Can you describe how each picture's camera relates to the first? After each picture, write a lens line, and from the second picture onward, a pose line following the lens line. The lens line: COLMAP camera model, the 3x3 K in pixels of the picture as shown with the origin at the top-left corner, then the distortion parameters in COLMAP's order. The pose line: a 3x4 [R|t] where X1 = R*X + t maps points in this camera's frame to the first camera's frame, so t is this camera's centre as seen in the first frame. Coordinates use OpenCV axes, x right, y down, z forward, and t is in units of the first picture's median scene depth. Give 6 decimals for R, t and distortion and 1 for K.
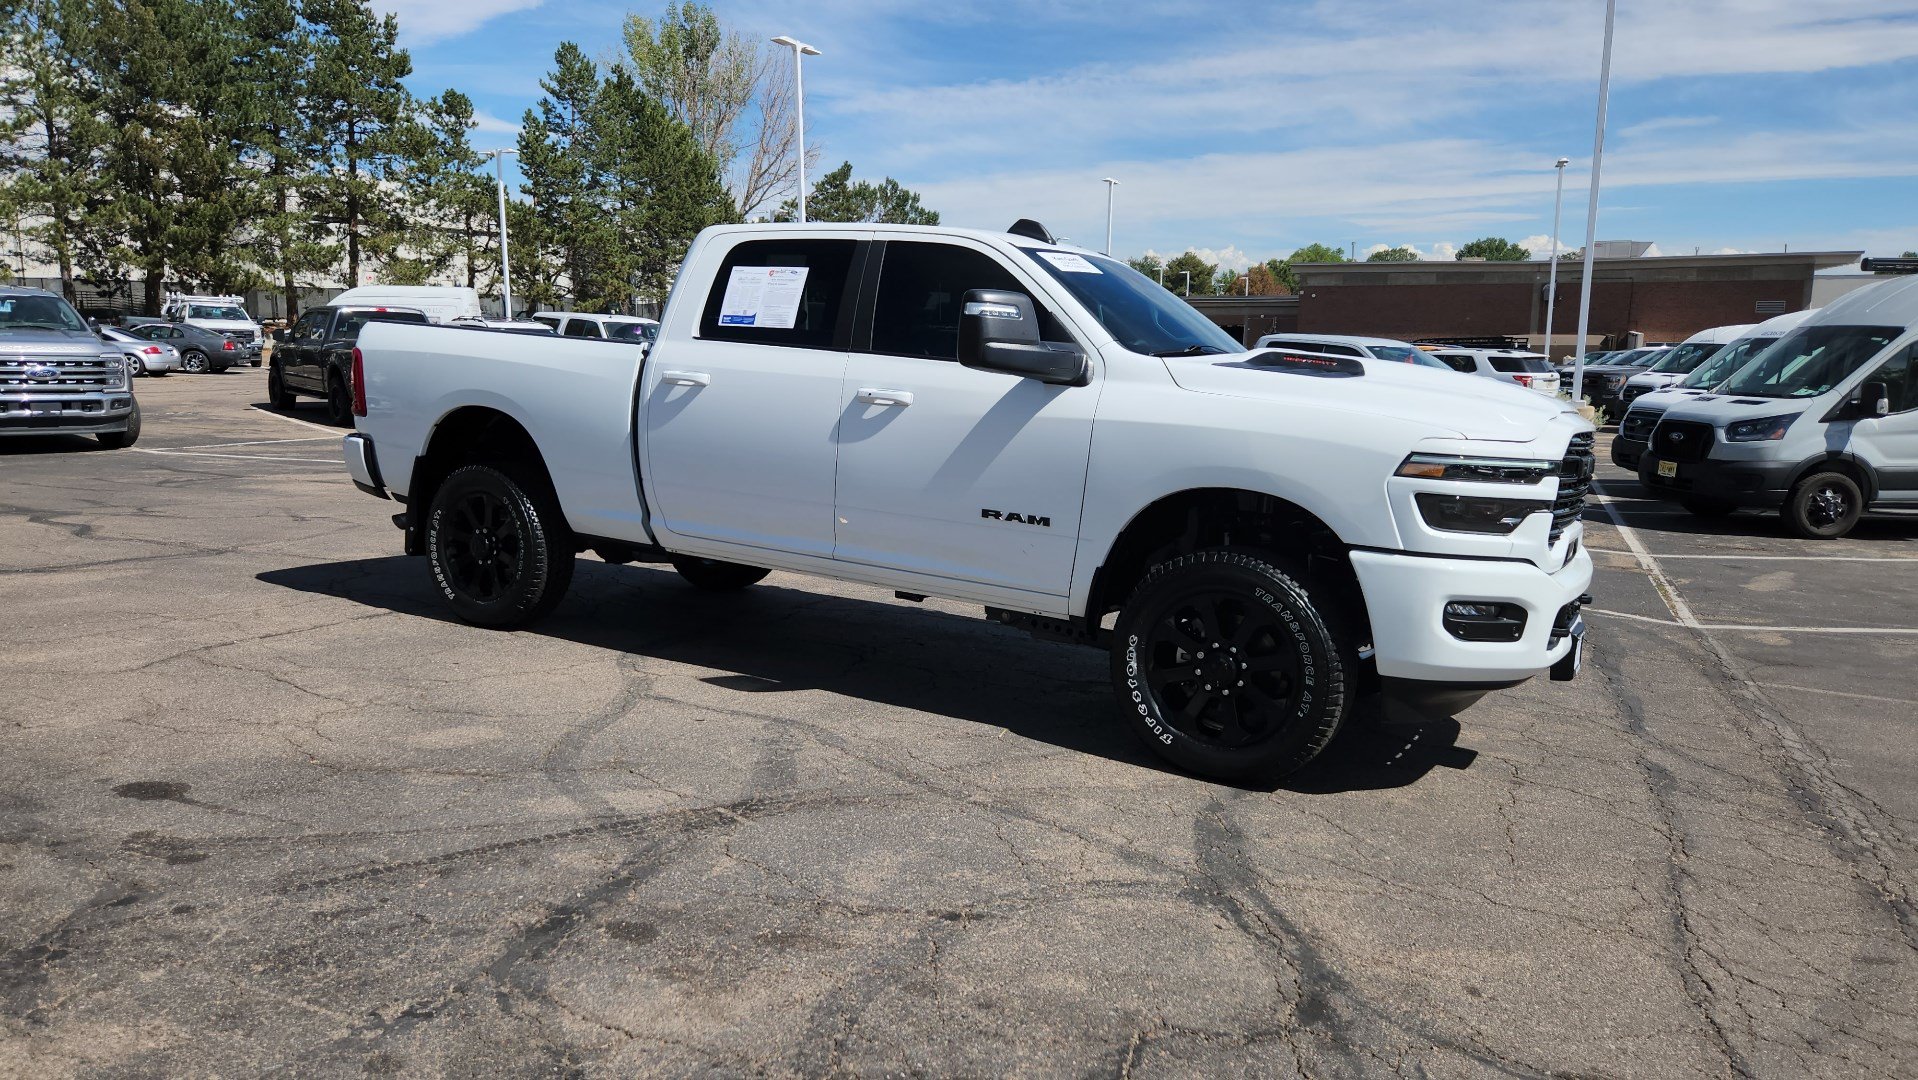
lens RADIAL K [[1271.0, 0, 935.7], [0, 1271.0, 576.9], [0, 0, 1]] dist [0.066863, -0.053647]
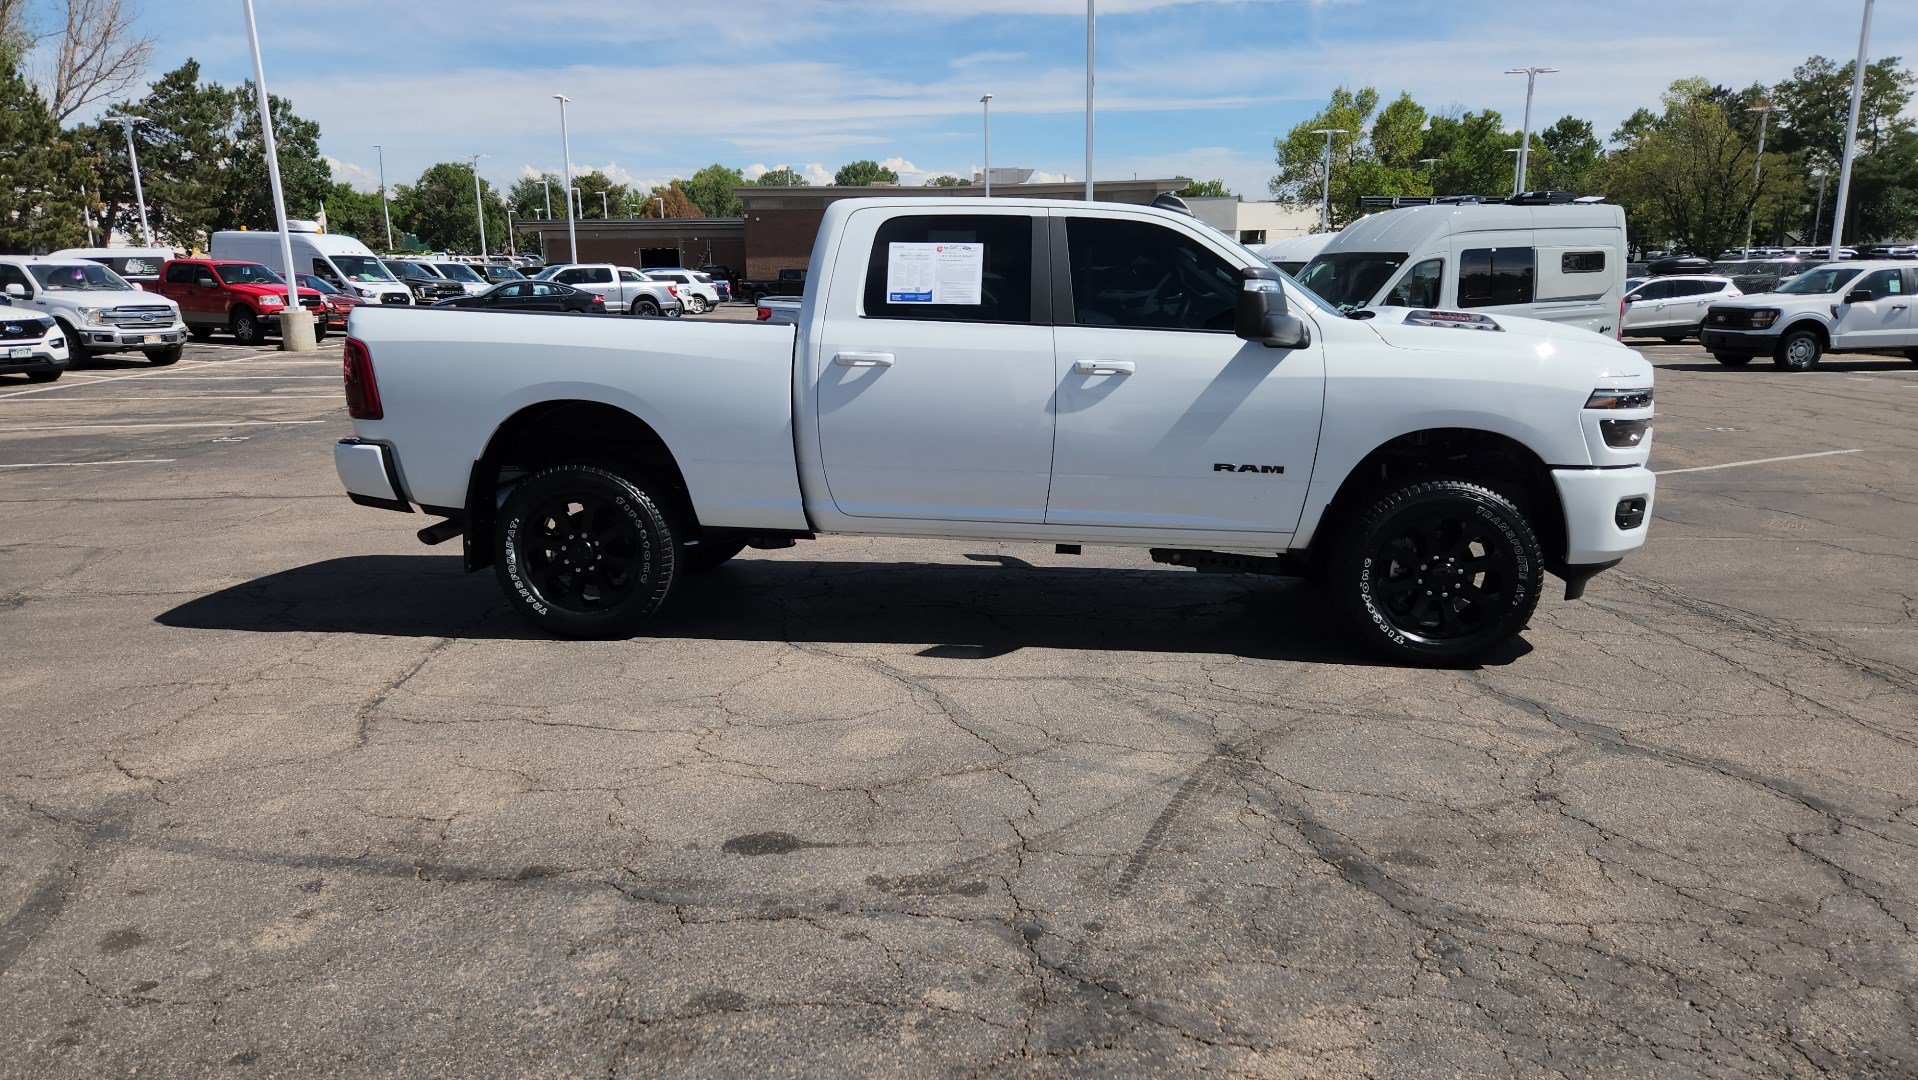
lens RADIAL K [[1271.0, 0, 935.7], [0, 1271.0, 576.9], [0, 0, 1]] dist [0.066863, -0.053647]
pose [[0.899050, -0.129577, 0.418232, -0.584489], [0.104740, 0.991120, 0.081915, -0.063354], [-0.425133, -0.029840, 0.904639, 0.077102]]
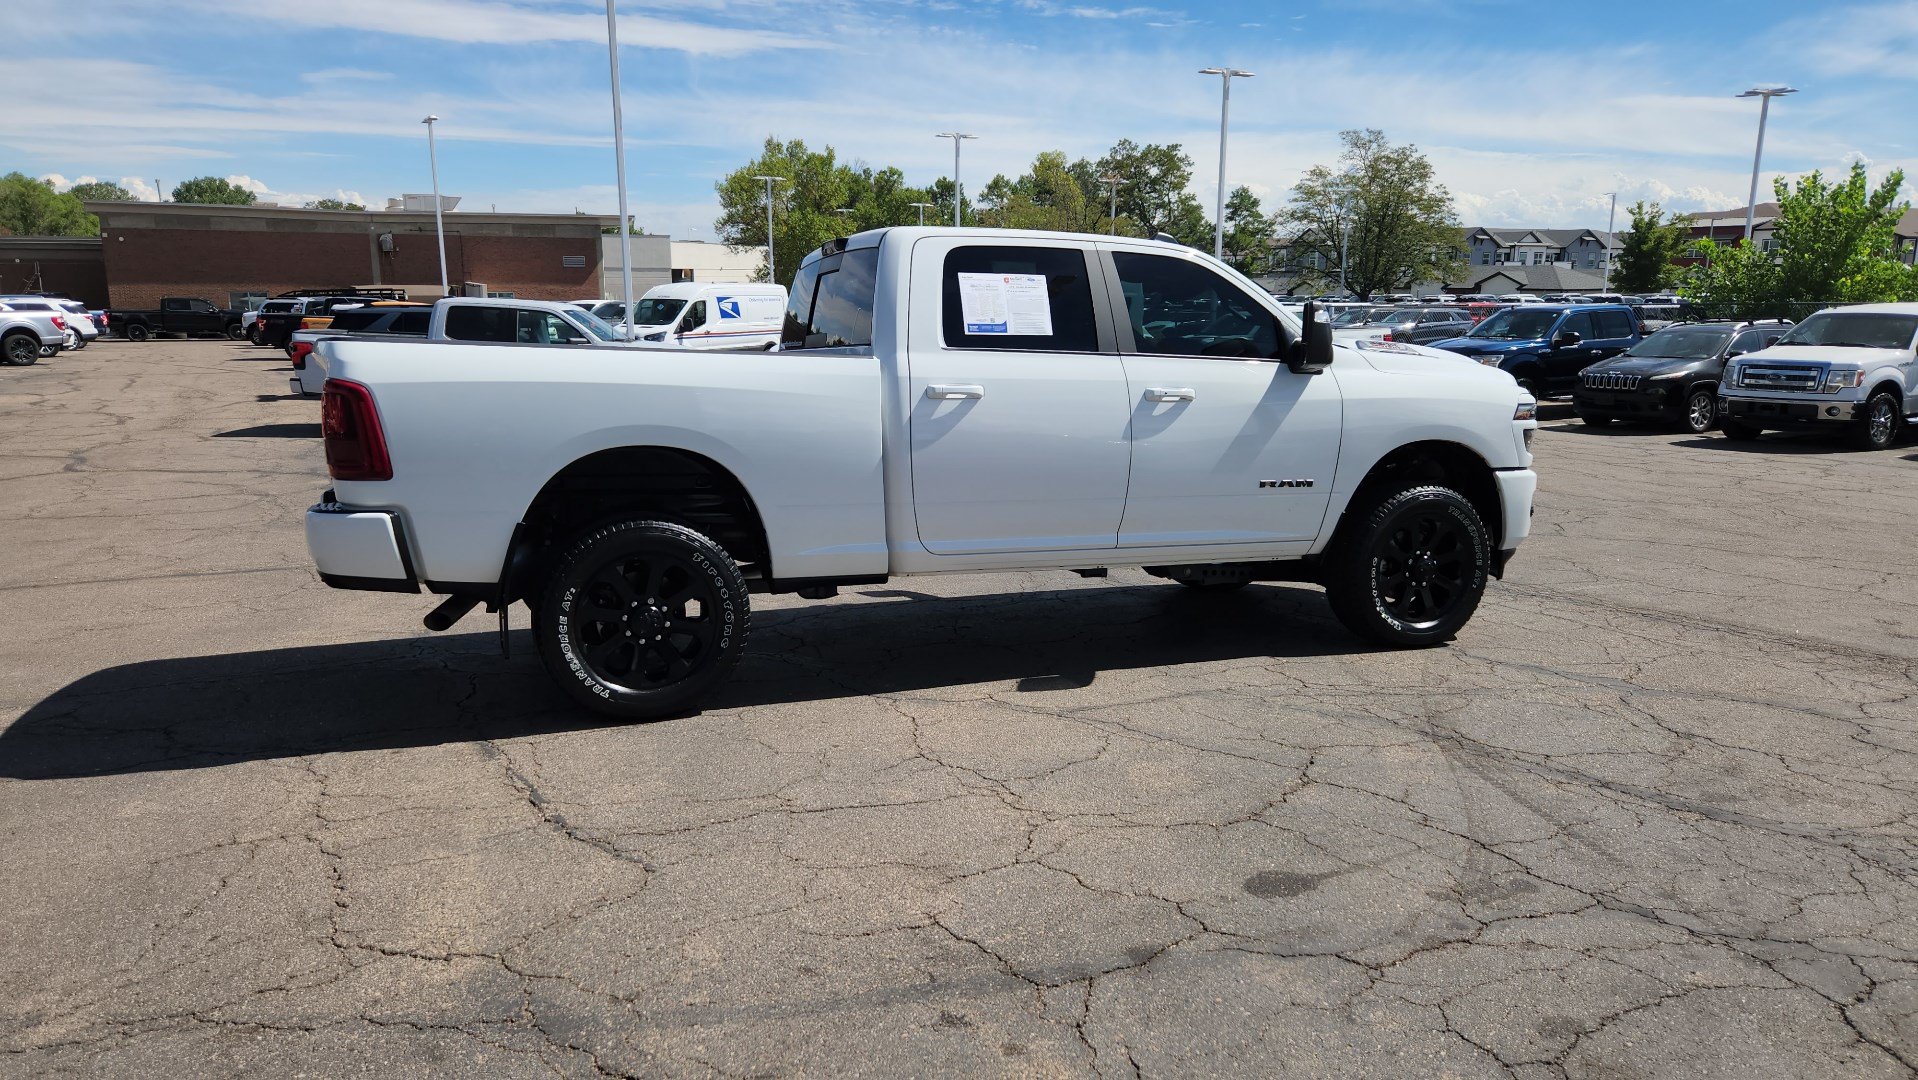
lens RADIAL K [[1267.8, 0, 937.8], [0, 1267.8, 573.6], [0, 0, 1]] dist [0.065125, -0.053332]
pose [[0.621307, -0.182150, 0.762101, -0.960314], [0.152642, 0.982108, 0.110291, -0.129089], [-0.768555, 0.047805, 0.637995, 0.411014]]
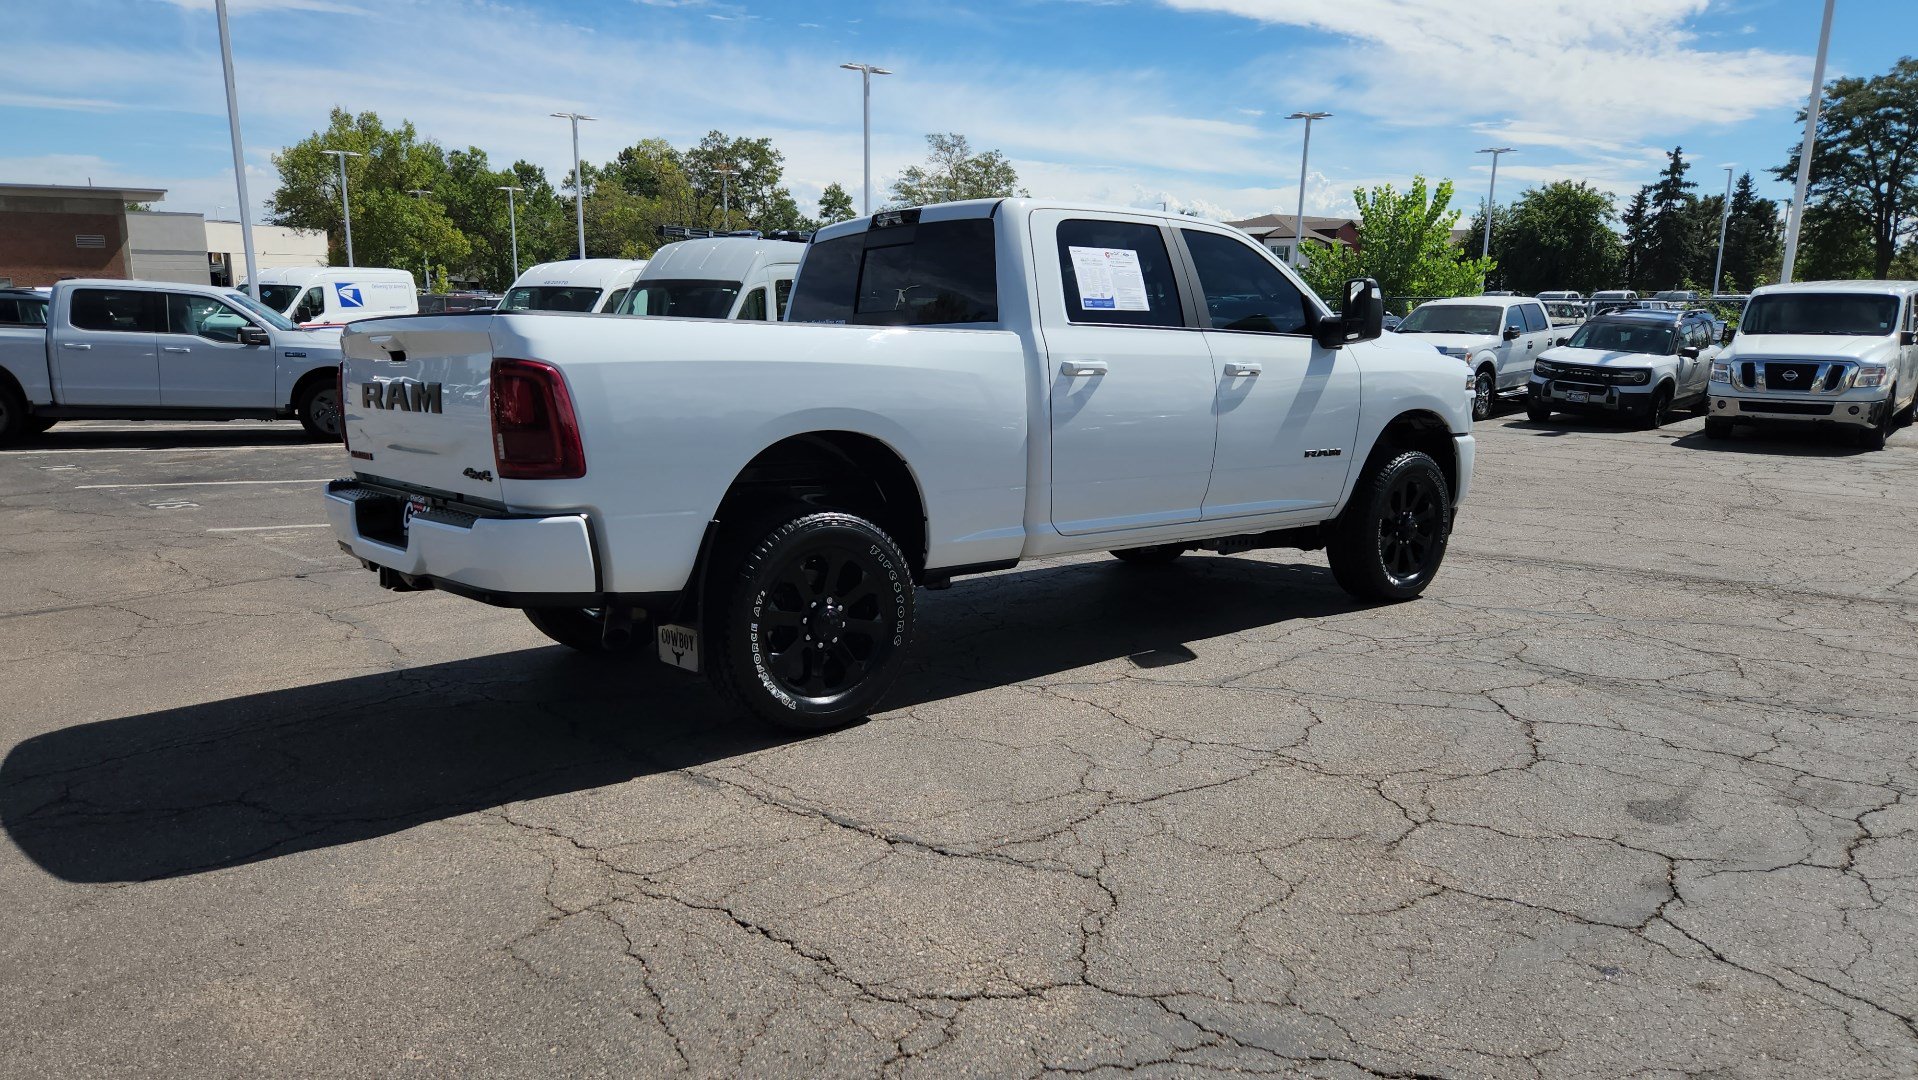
lens RADIAL K [[1271.0, 0, 935.7], [0, 1271.0, 576.9], [0, 0, 1]] dist [0.066863, -0.053647]
pose [[0.346472, -0.217915, 0.912398, -1.128938], [0.171386, 0.970977, 0.166824, -0.182260], [-0.922271, 0.098573, 0.373764, 0.770732]]
